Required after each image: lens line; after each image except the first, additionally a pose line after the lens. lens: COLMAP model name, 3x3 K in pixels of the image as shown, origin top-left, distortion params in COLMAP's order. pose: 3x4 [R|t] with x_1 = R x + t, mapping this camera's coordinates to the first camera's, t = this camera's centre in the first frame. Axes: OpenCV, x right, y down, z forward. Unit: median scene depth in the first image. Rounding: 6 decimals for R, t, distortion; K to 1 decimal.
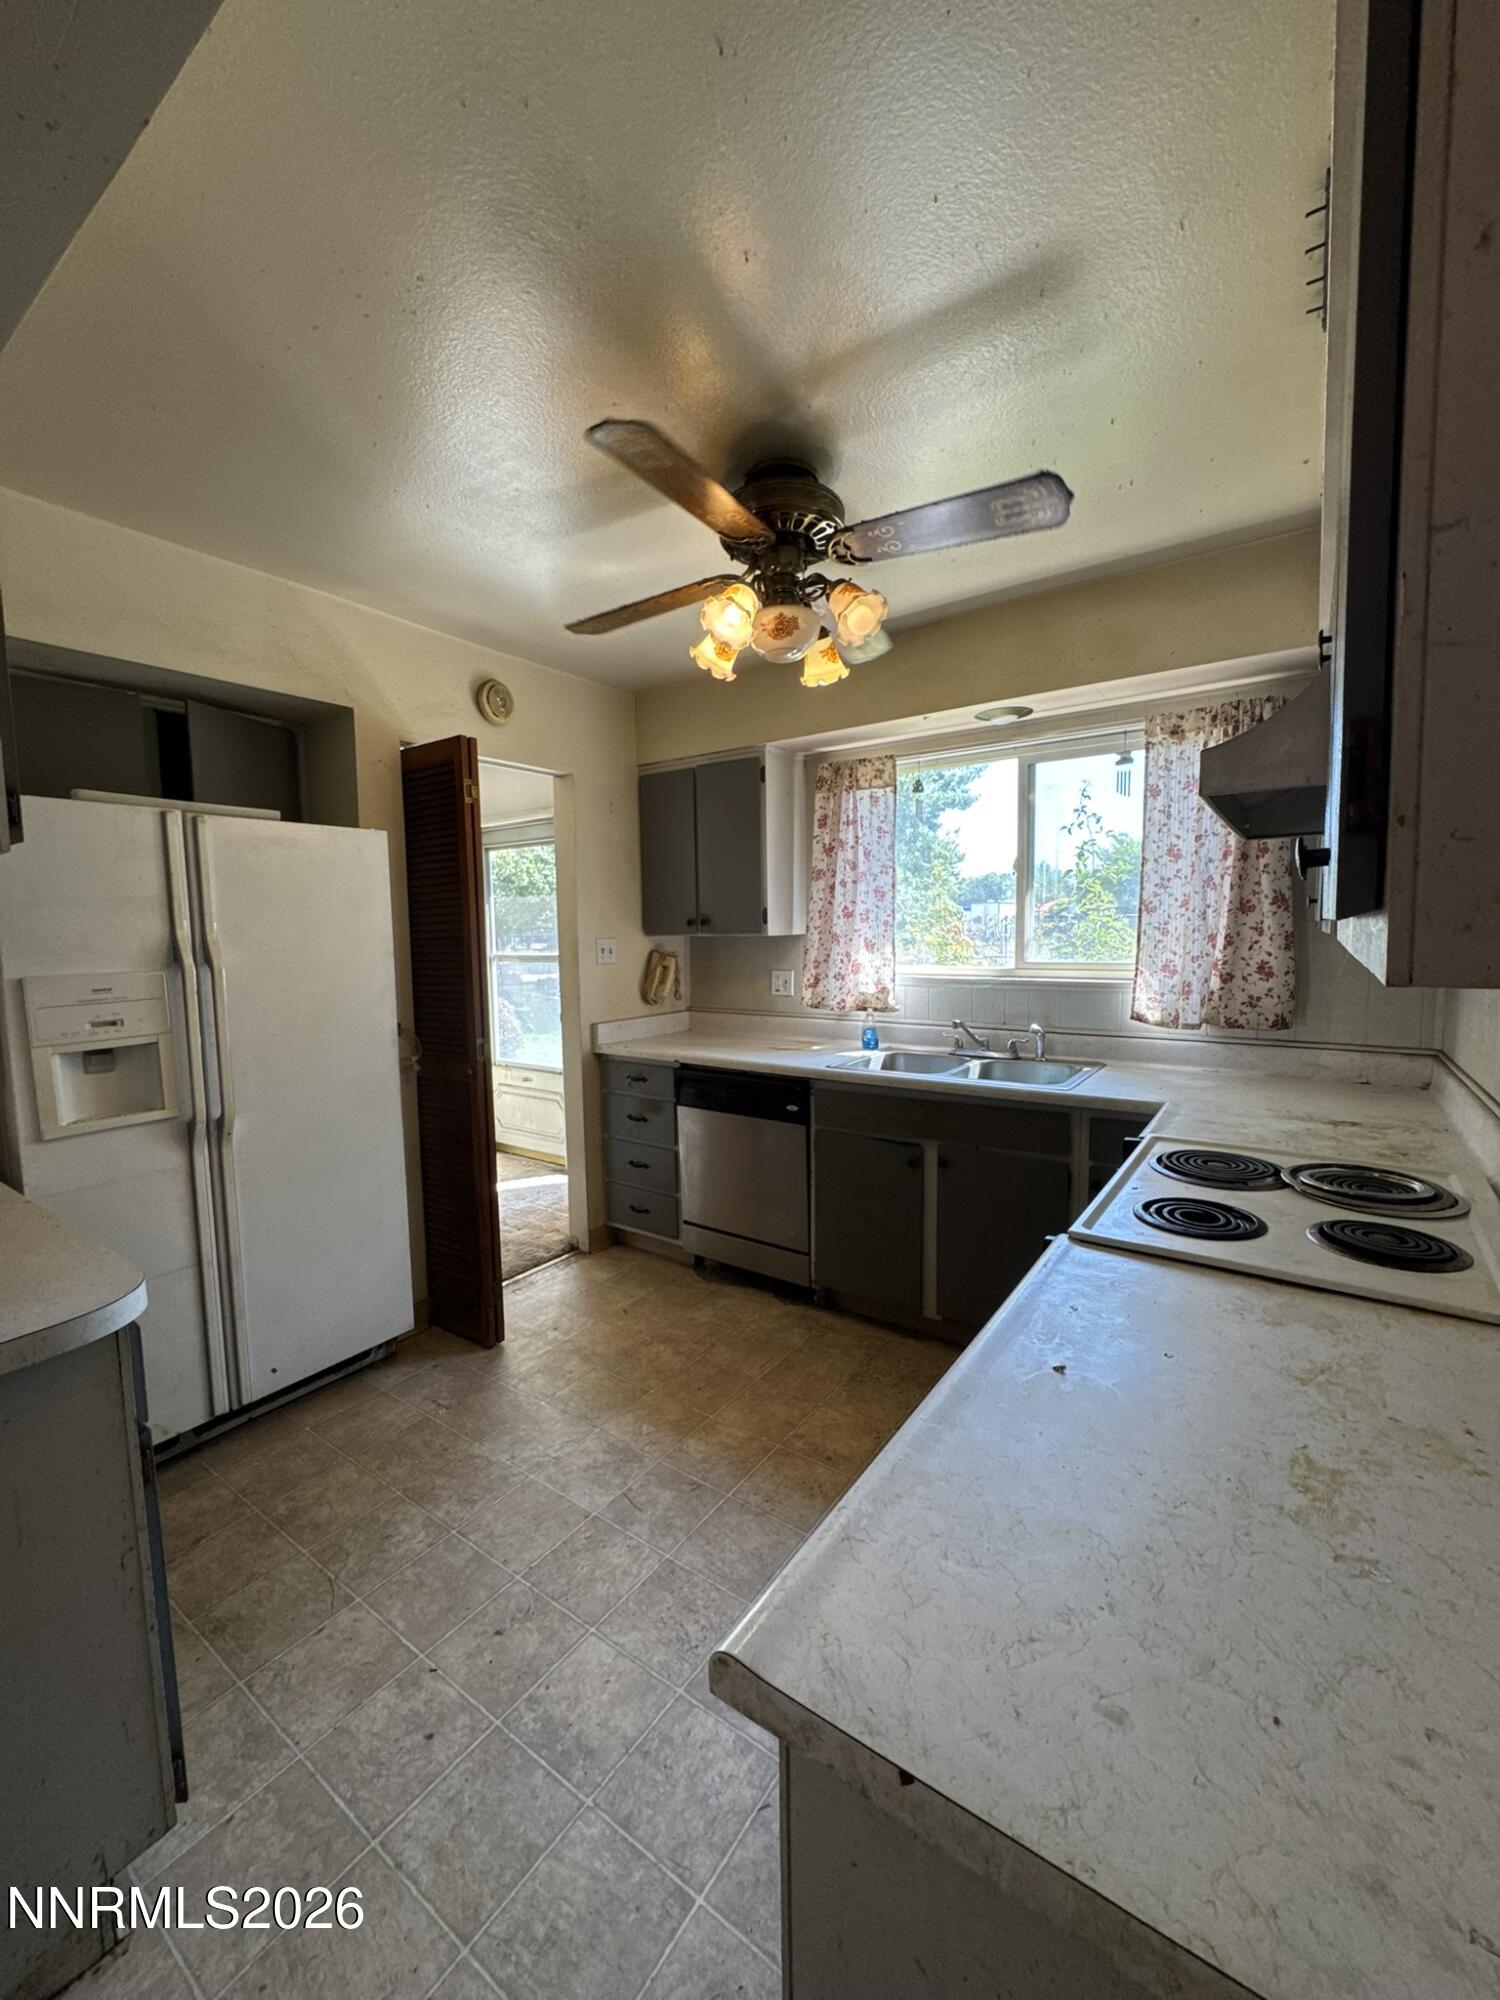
lens RADIAL K [[794.7, 0, 750.6], [0, 794.7, 1000.8], [0, 0, 1]] dist [-0.003695, 0.000235]
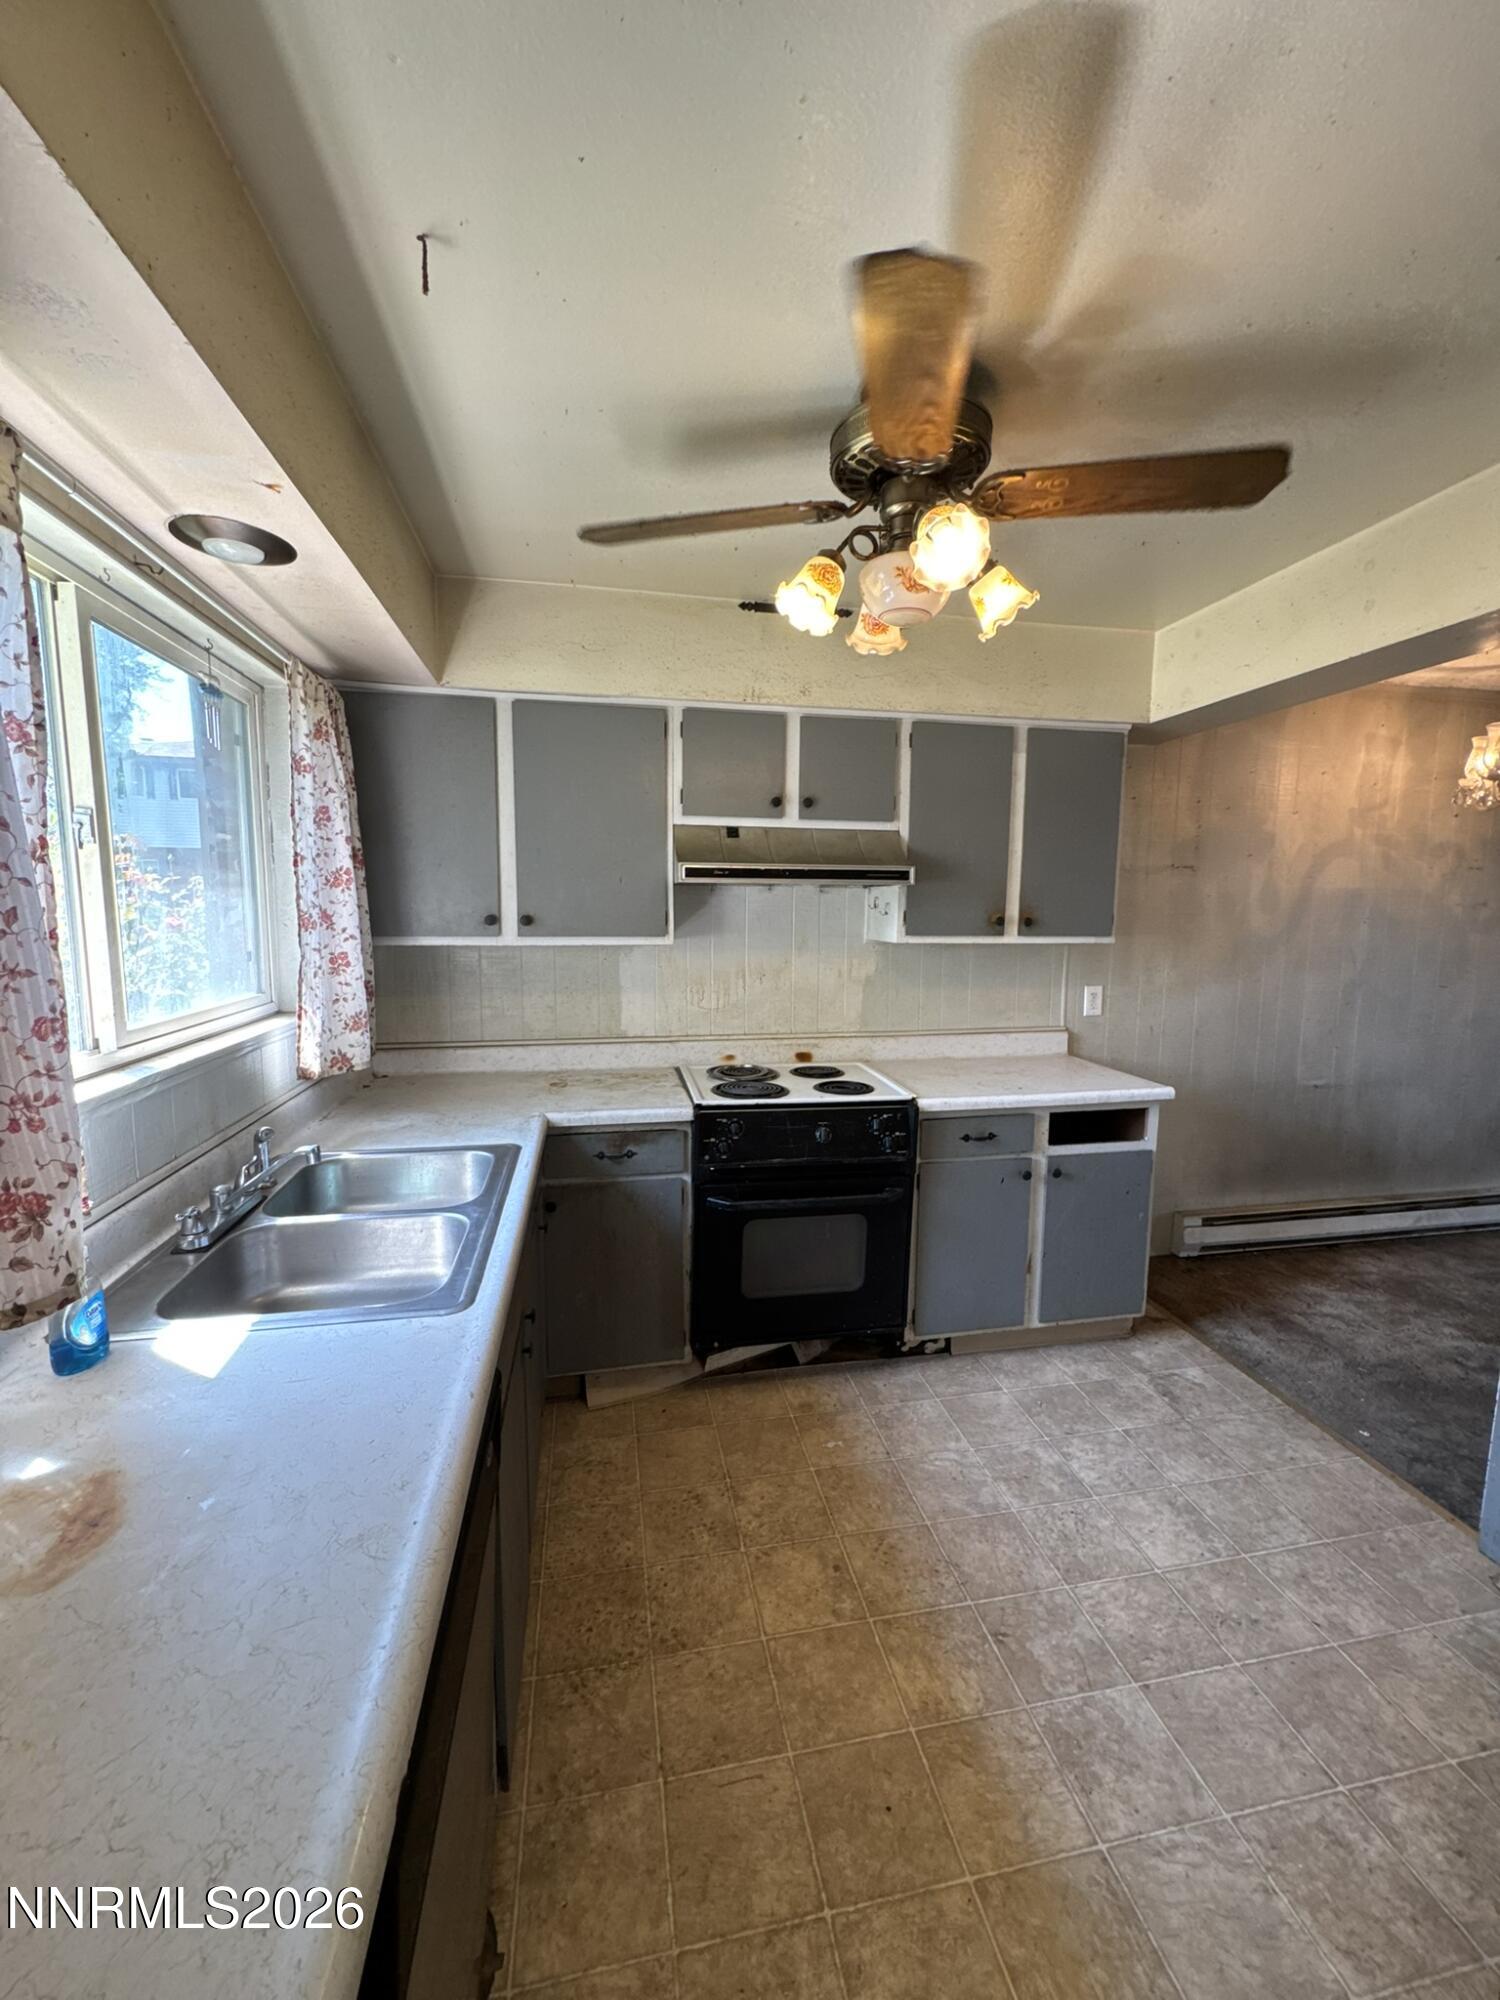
lens RADIAL K [[794.7, 0, 753.0], [0, 794.7, 1006.9], [0, 0, 1]] dist [-0.003695, 0.000235]
pose [[-0.720648, -0.078510, 0.688841, -0.413287], [0.061931, 0.982306, 0.176747, -0.192335], [-0.690529, 0.170033, -0.703035, 1.704368]]
